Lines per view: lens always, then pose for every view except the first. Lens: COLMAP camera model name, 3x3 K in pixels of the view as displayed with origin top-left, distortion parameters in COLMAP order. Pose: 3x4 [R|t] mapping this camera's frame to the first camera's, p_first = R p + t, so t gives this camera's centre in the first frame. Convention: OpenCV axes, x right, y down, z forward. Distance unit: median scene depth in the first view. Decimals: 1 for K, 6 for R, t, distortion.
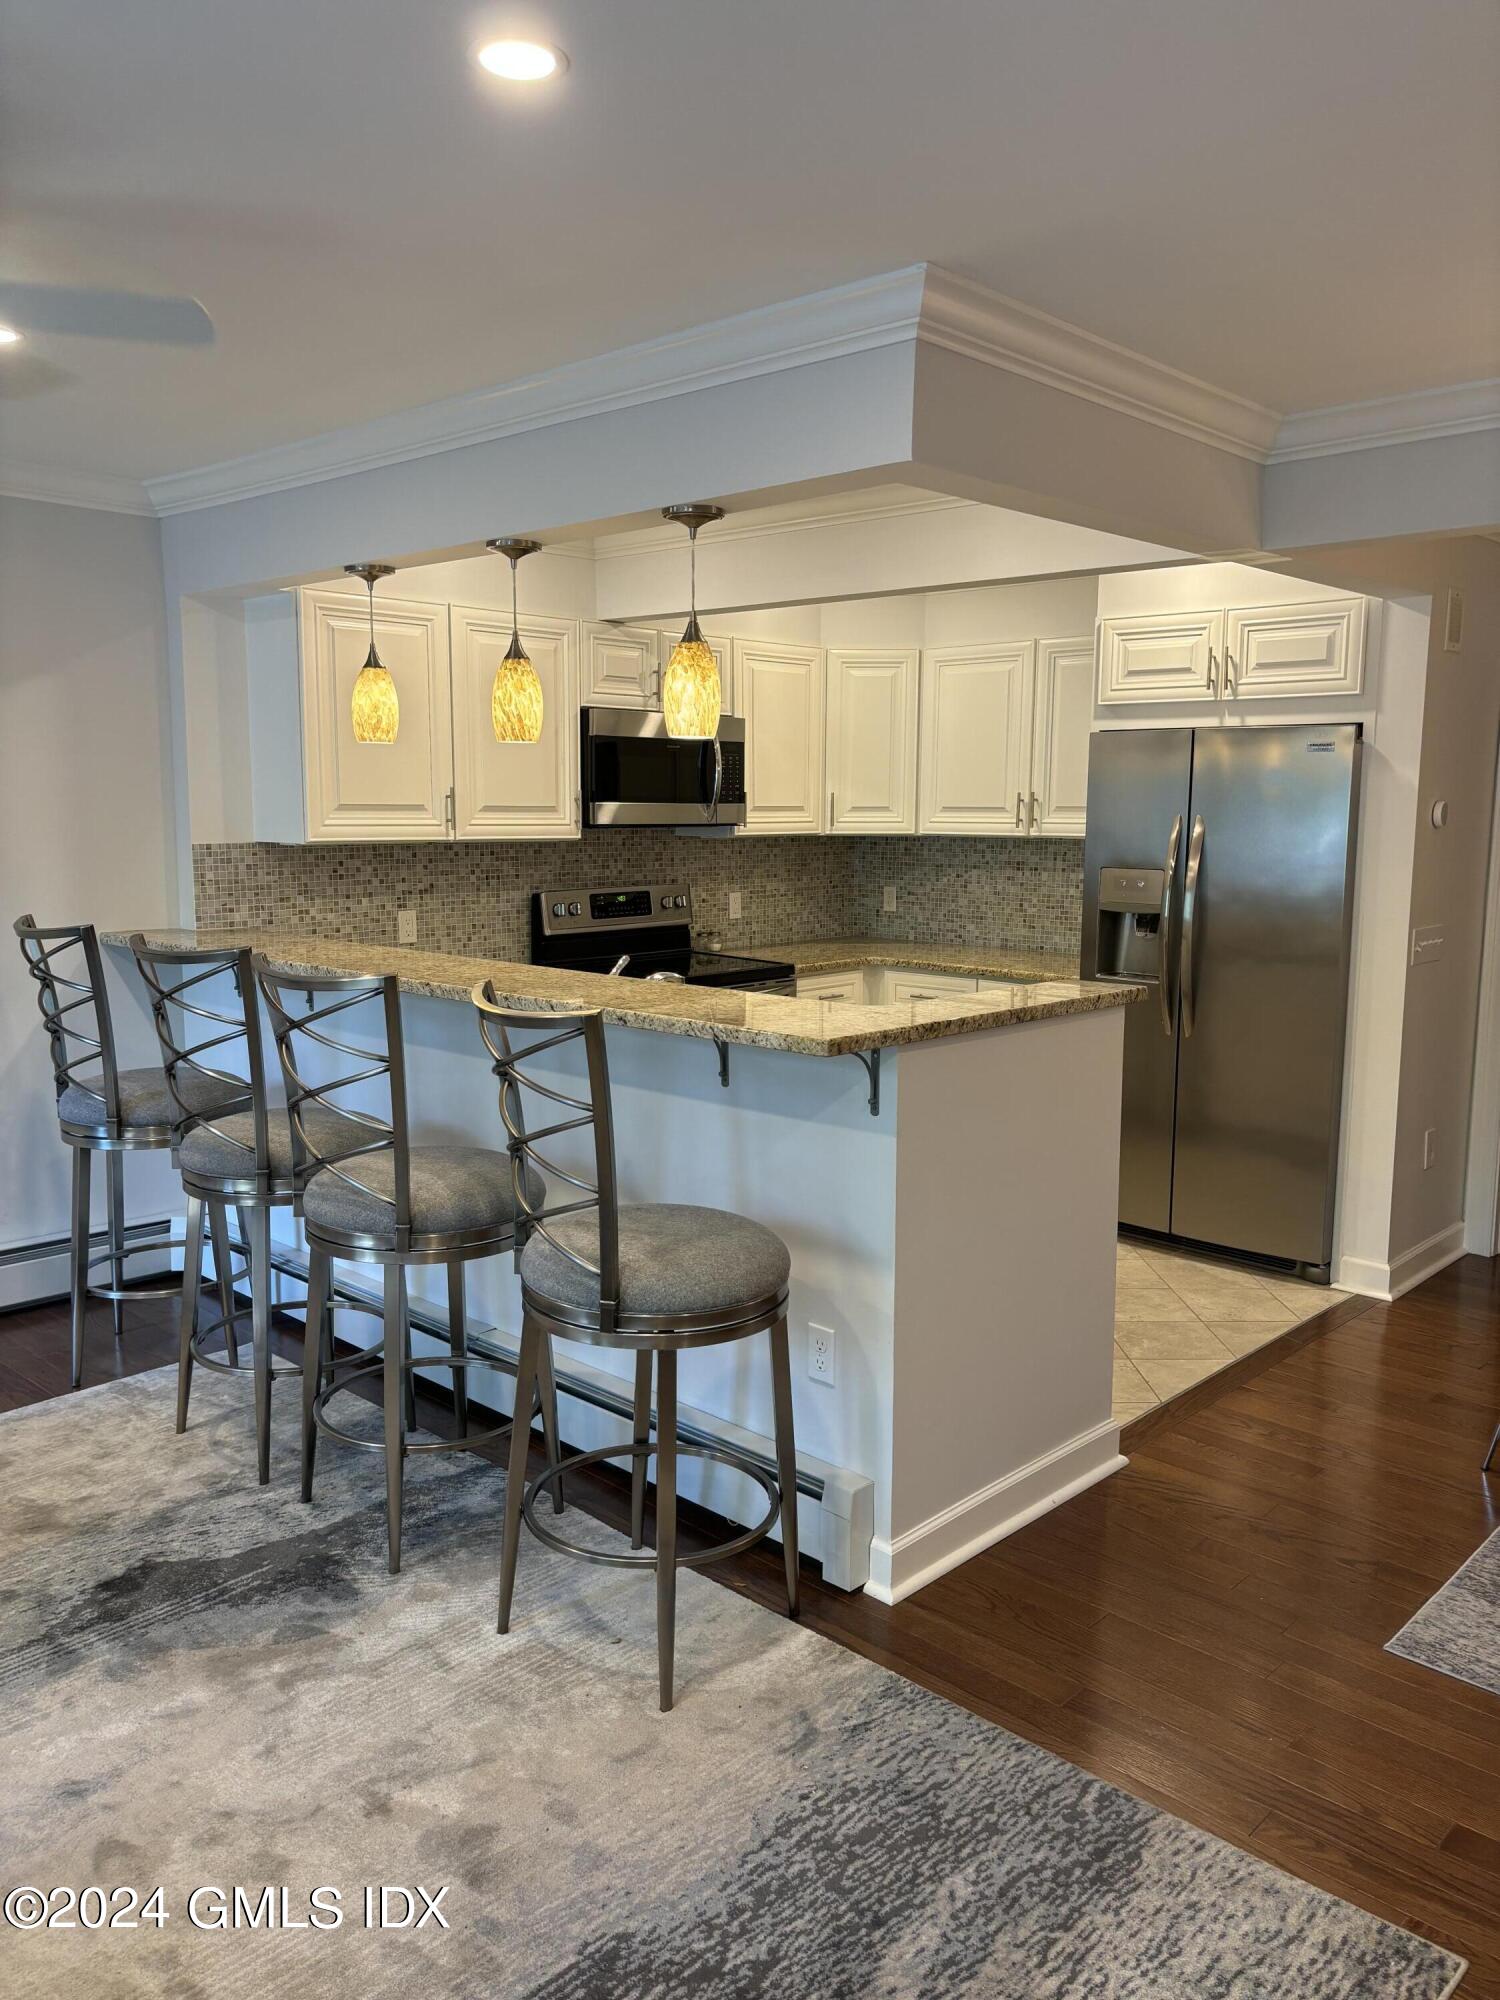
lens RADIAL K [[1488.5, 0, 739.4], [0, 1488.5, 1011.7], [0, 0, 1]] dist [0.067606, -0.087863]
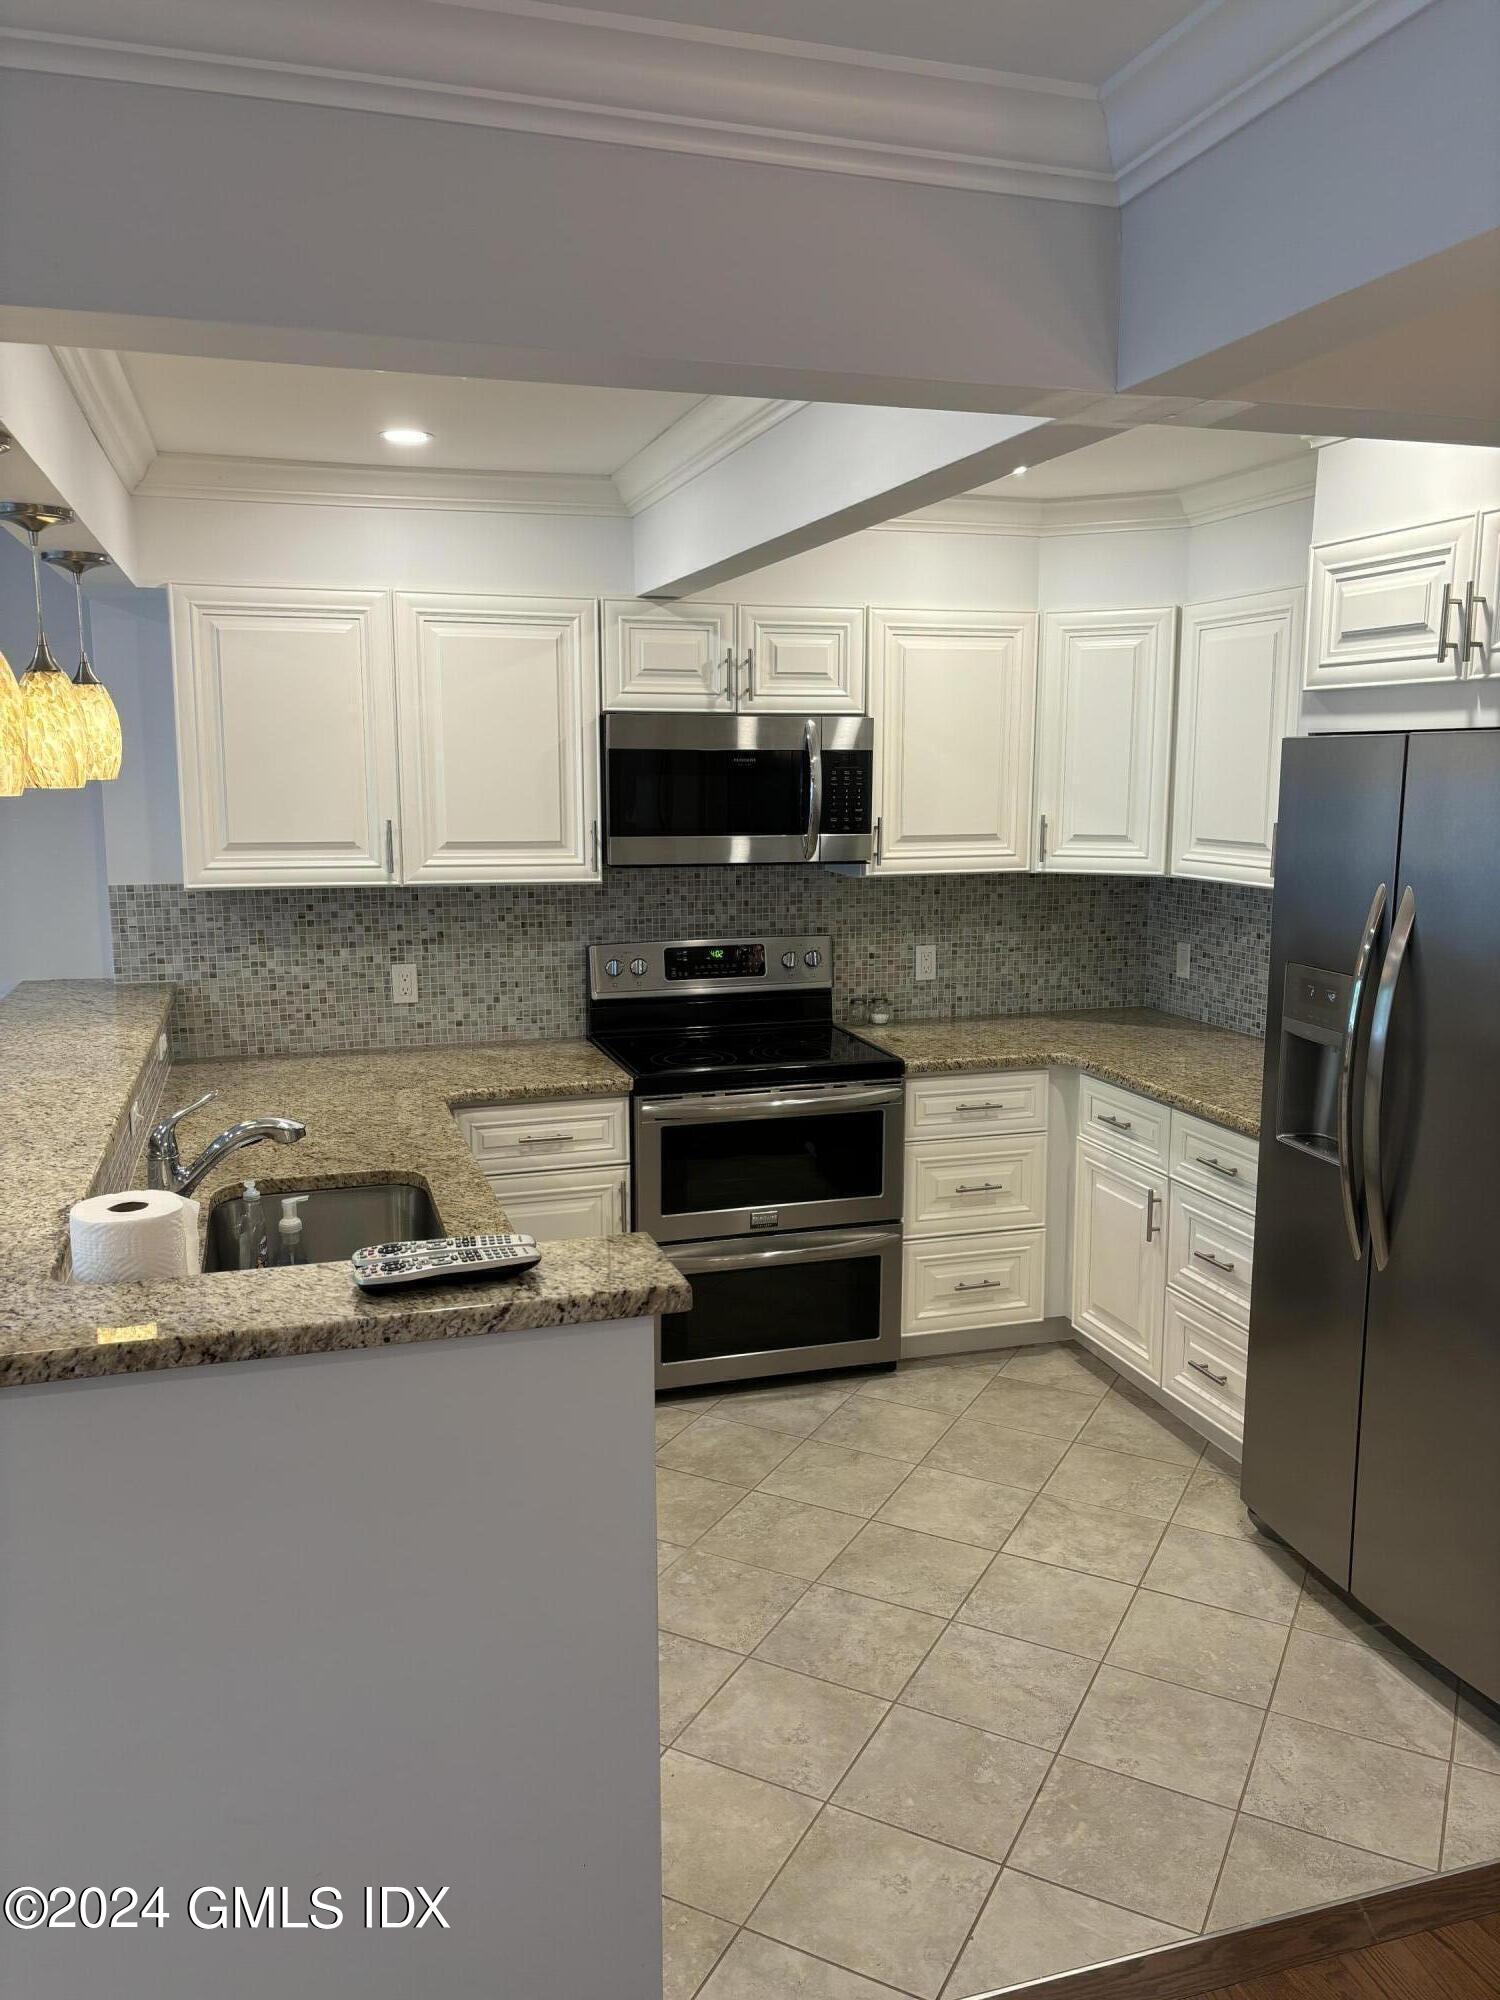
lens RADIAL K [[1488.5, 0, 739.4], [0, 1488.5, 1011.7], [0, 0, 1]] dist [0.067606, -0.087863]
pose [[0.876217, 0.074265, -0.476160, 0.333304], [-0.064663, 0.997238, 0.036544, -0.083044], [0.477558, -0.001230, 0.878599, 0.359616]]
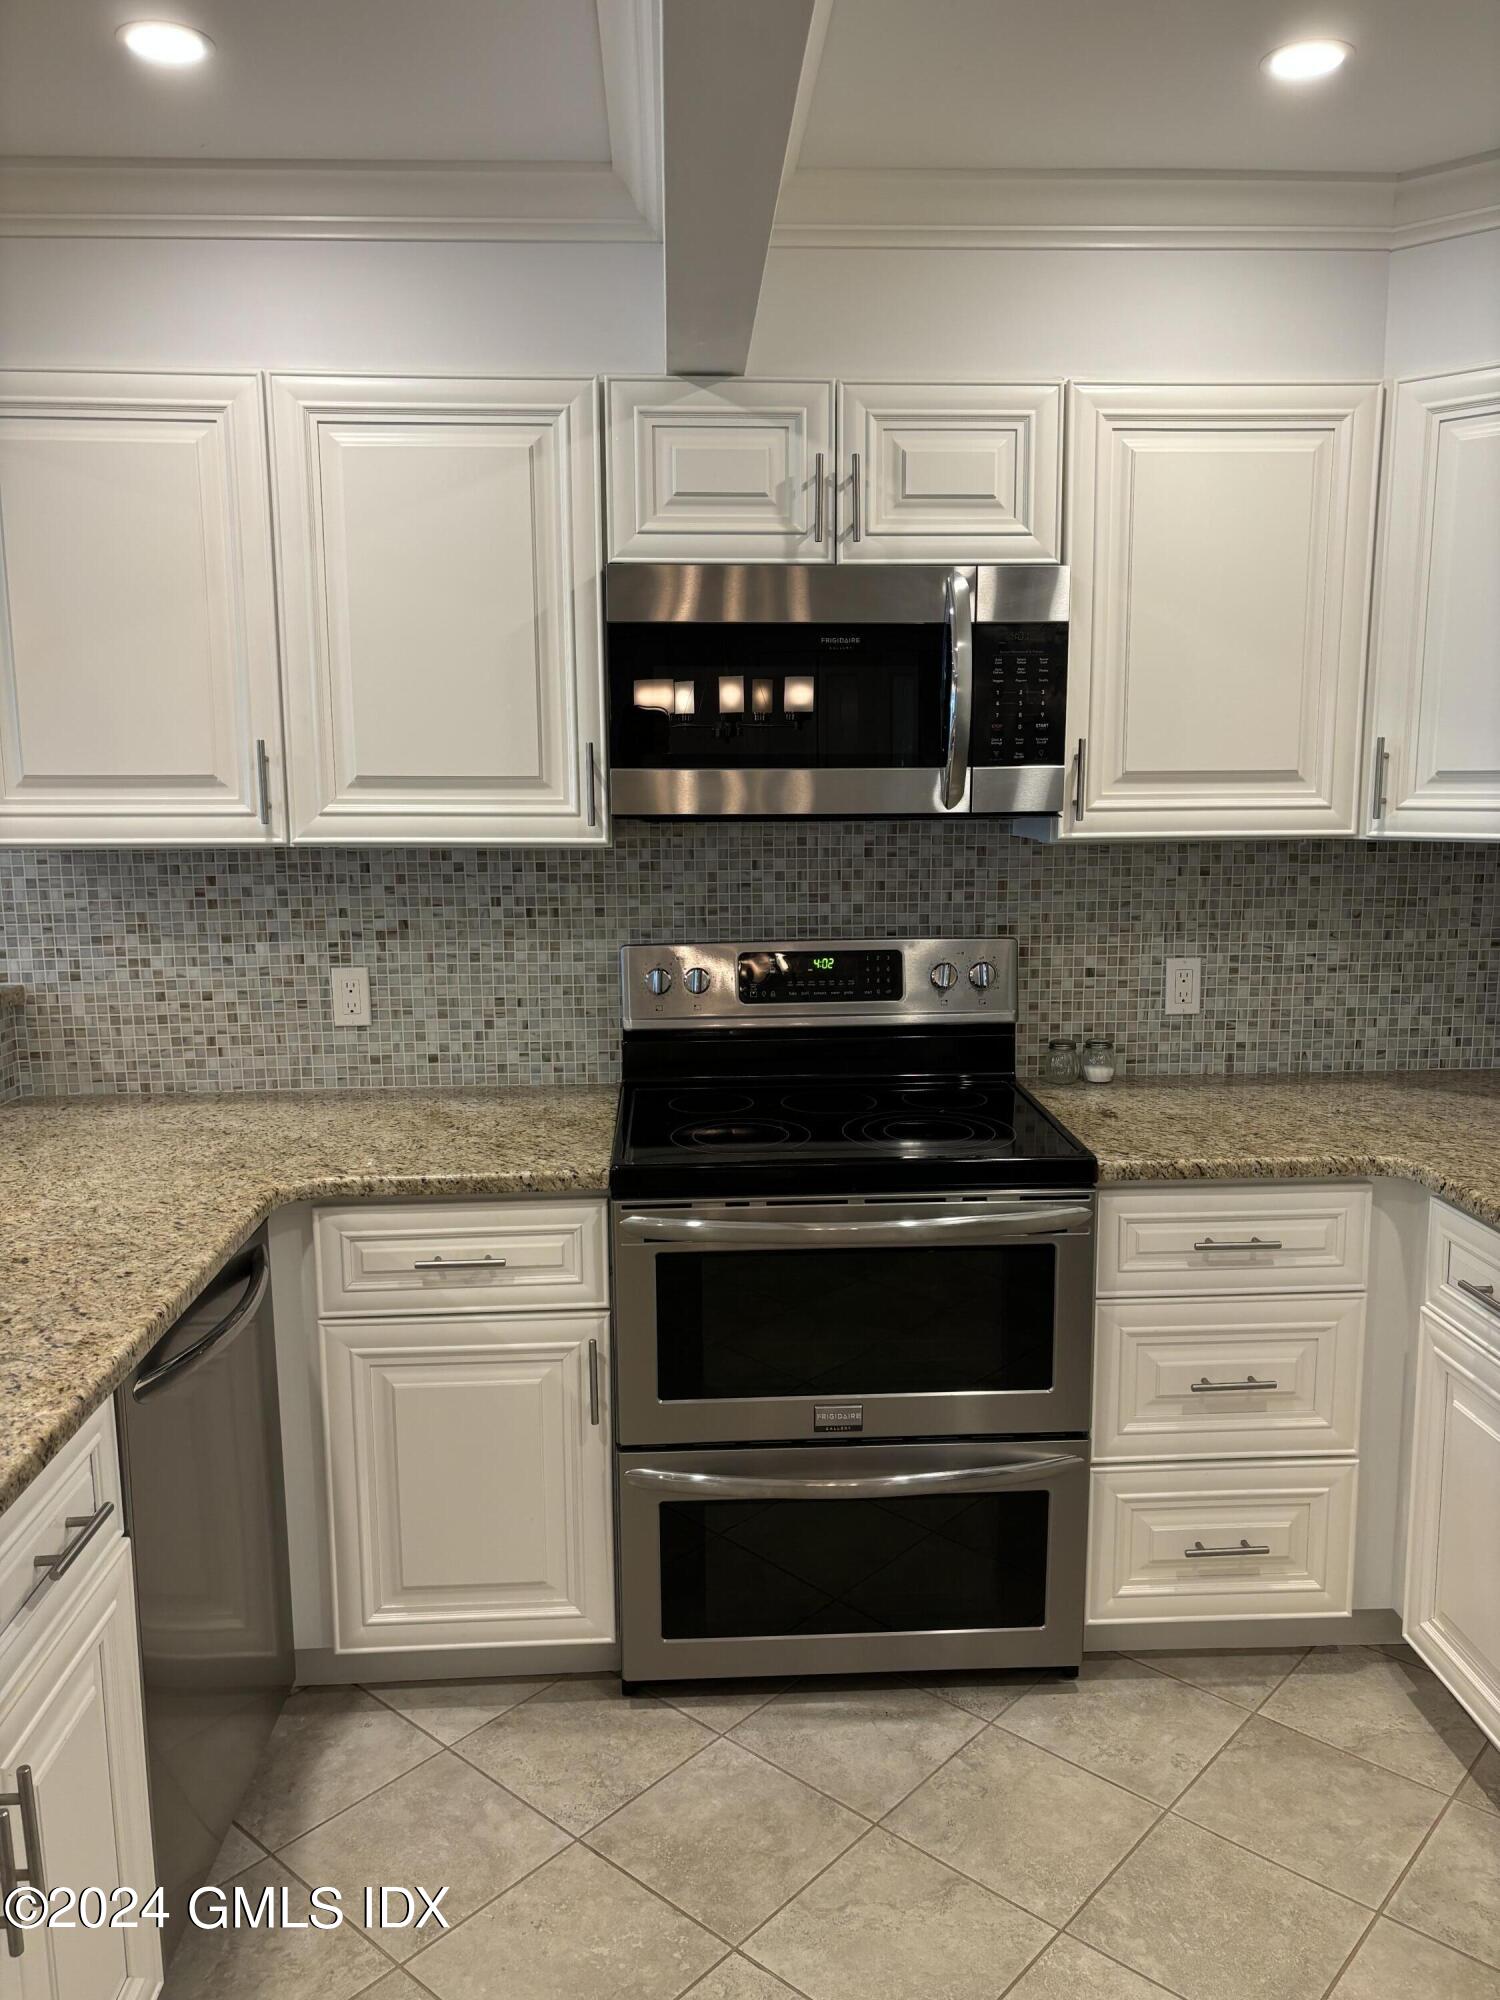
lens RADIAL K [[1499.5, 0, 755.4], [0, 1499.5, 1013.4], [0, 0, 1]] dist [0.009373, -0.000027]
pose [[0.735391, 0.099859, -0.670245, 0.260696], [-0.087404, 0.994798, 0.052314, -0.092387], [0.671983, 0.020111, 0.740294, 0.684669]]
